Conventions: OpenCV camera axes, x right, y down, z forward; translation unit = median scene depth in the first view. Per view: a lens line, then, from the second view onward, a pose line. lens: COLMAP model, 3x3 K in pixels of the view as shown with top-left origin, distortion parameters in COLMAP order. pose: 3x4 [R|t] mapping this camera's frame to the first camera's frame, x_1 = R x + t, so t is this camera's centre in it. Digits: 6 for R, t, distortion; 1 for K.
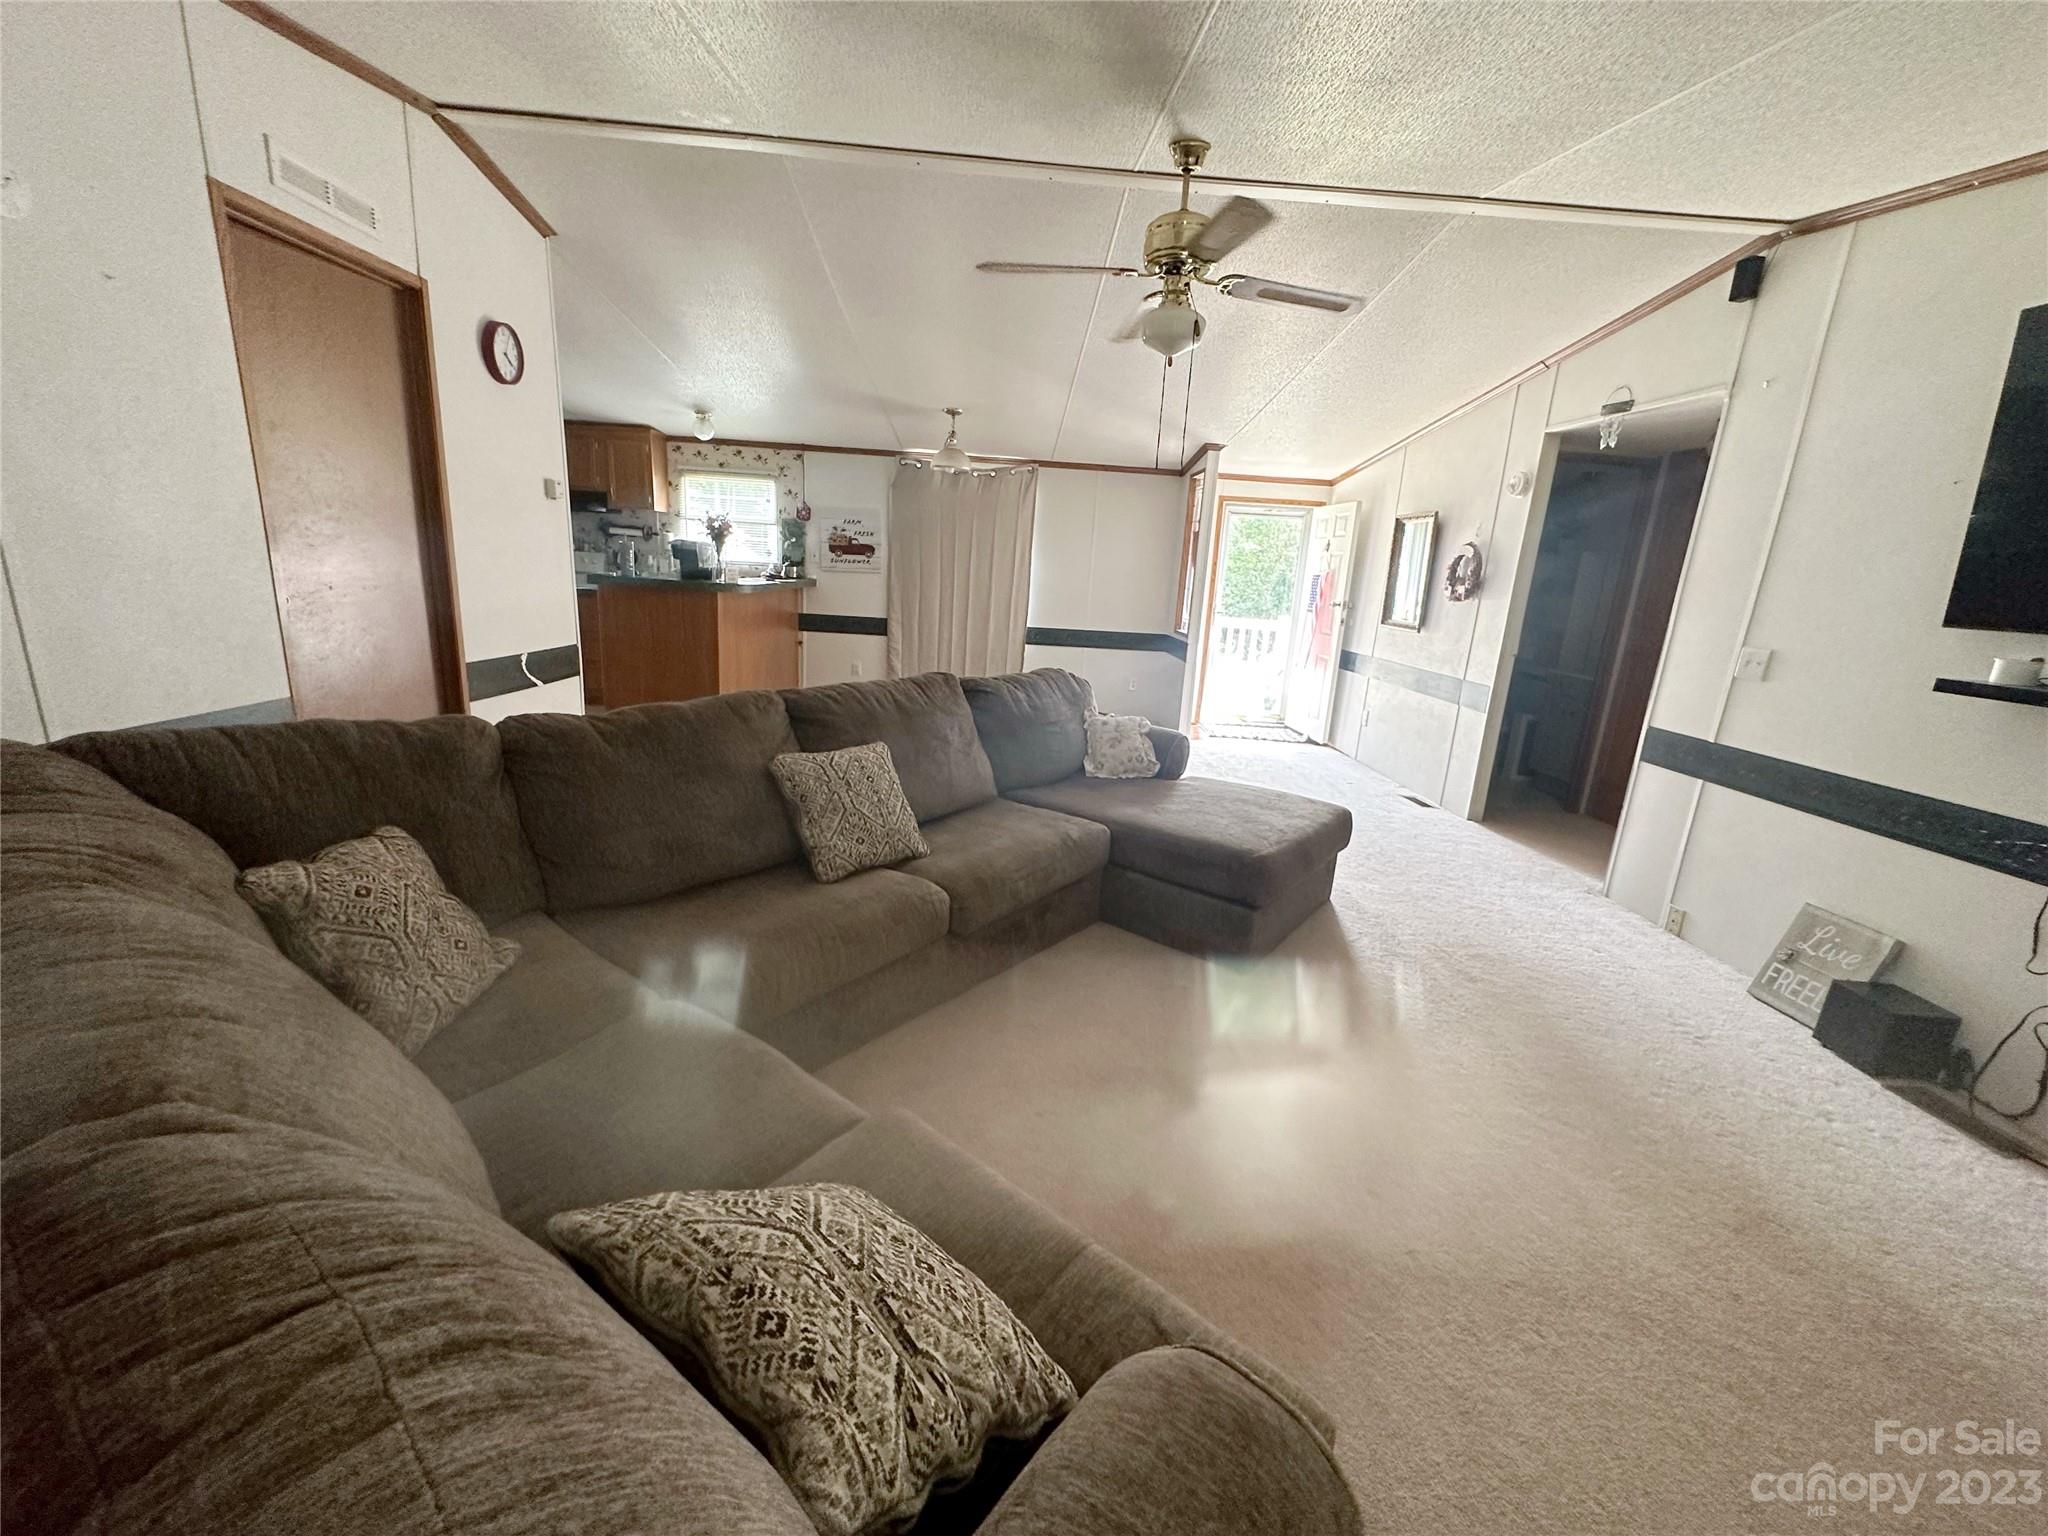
lens RADIAL K [[820.8, 0, 1025.9], [0, 820.8, 765.9], [0, 0, 1]] dist [-0.000081, 0.000120]
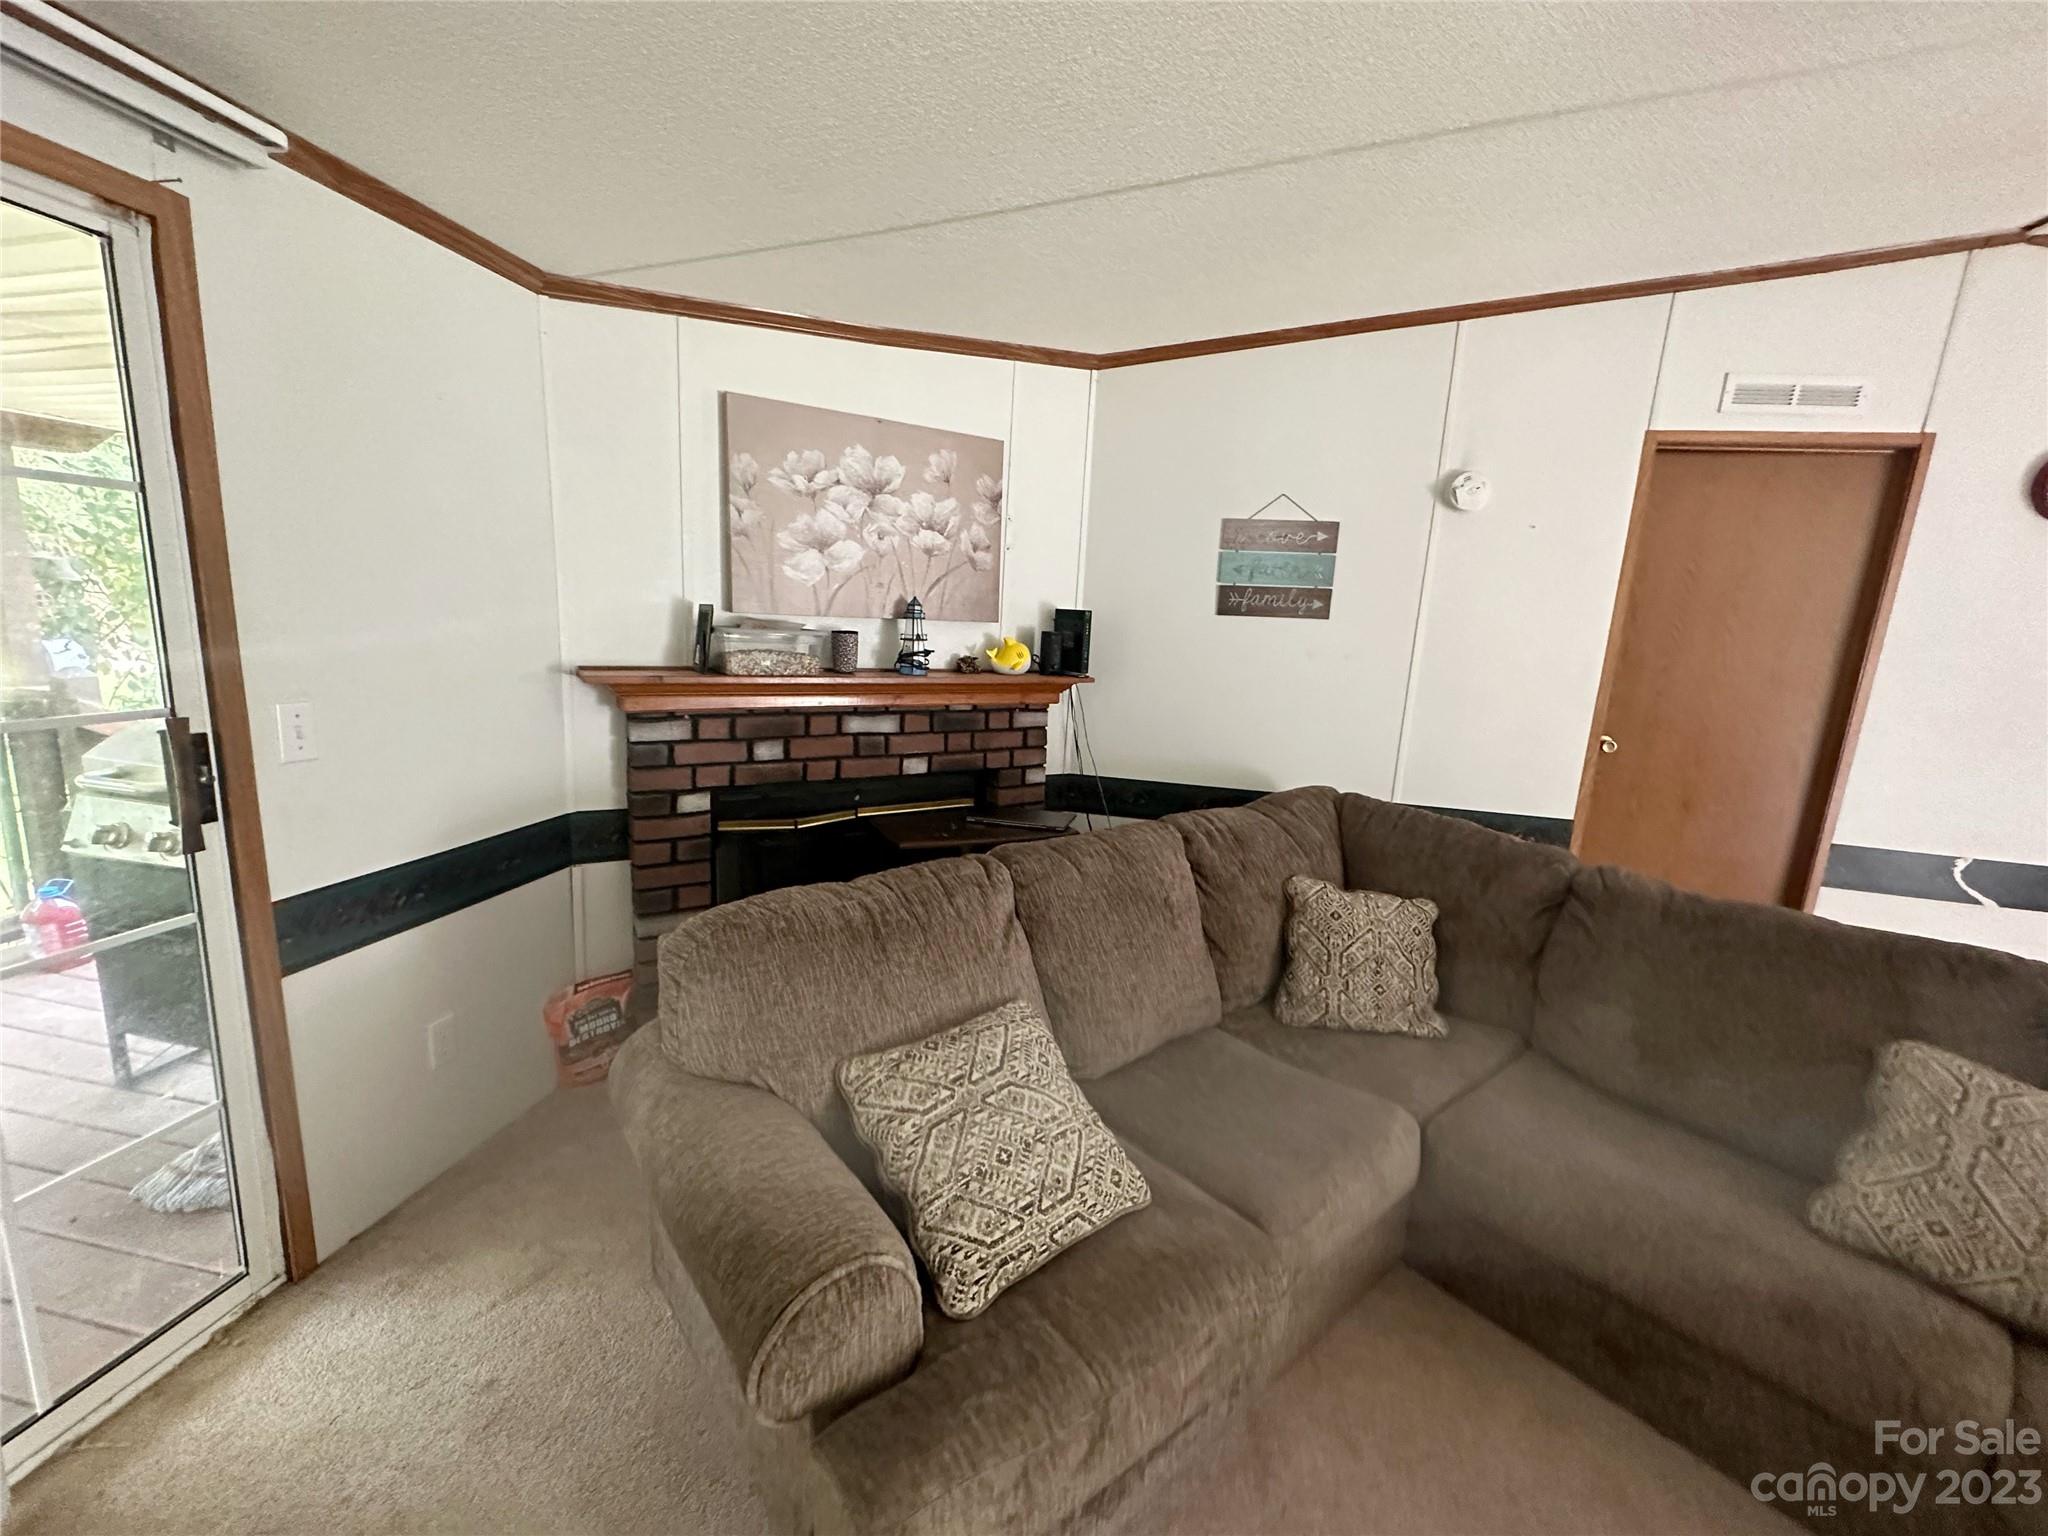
lens RADIAL K [[820.8, 0, 1018.8], [0, 820.8, 766.4], [0, 0, 1]] dist [-0.000081, 0.000120]
pose [[-0.221572, 0.108829, -0.969052, 0.580545], [-0.303737, 0.936615, 0.174634, -0.146957], [0.926634, 0.333031, -0.174472, 0.499484]]
